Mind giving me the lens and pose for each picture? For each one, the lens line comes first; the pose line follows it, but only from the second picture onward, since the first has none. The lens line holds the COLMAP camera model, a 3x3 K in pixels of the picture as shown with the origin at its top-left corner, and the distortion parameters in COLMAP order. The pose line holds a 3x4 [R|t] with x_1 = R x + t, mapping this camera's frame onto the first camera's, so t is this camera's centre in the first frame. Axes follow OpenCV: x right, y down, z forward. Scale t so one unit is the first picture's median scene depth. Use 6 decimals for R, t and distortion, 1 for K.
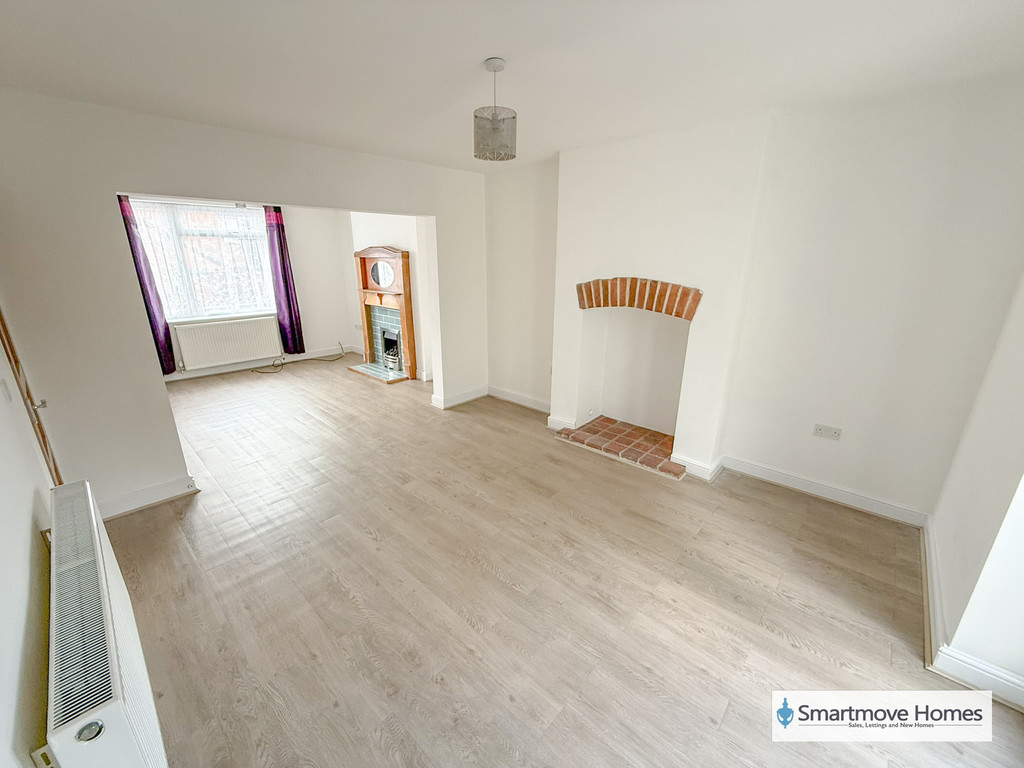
lens RADIAL K [[406.6, 0, 508.4], [0, 406.6, 382.1], [0, 0, 1]] dist [0.001167, 0.000036]
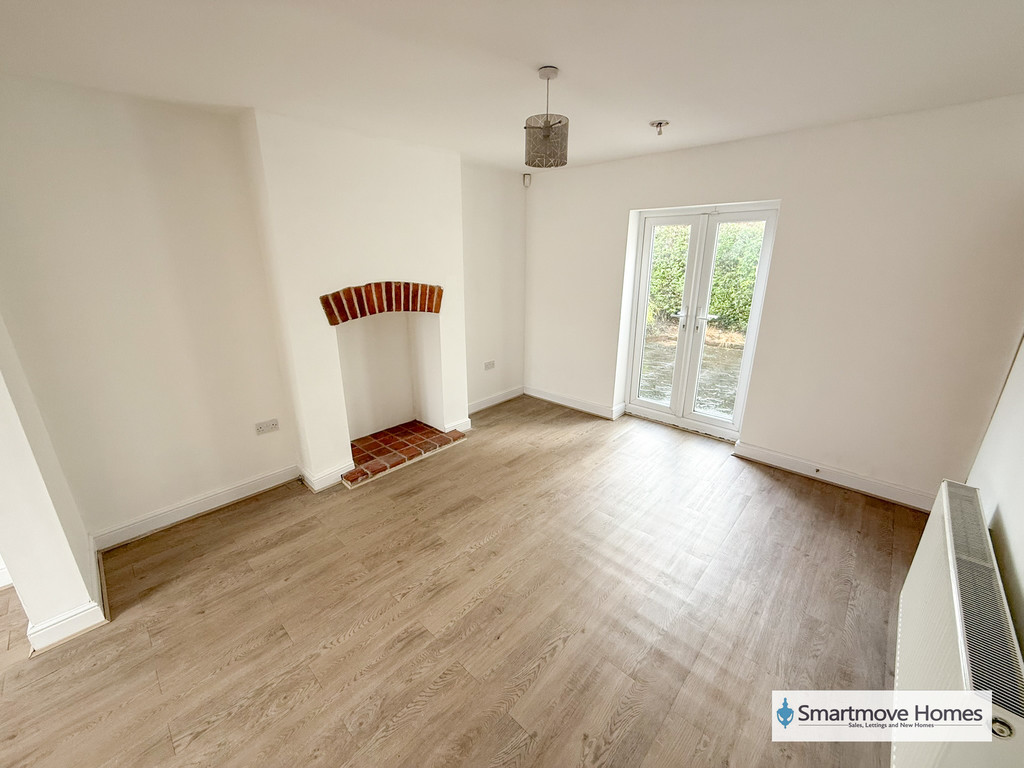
lens RADIAL K [[406.6, 0, 508.4], [0, 406.6, 382.1], [0, 0, 1]] dist [0.001167, 0.000036]
pose [[0.012723, -0.302422, 0.953089, -0.447061], [0.300335, 0.910311, 0.284839, -0.145762], [-0.953749, 0.282622, 0.102410, 0.439827]]
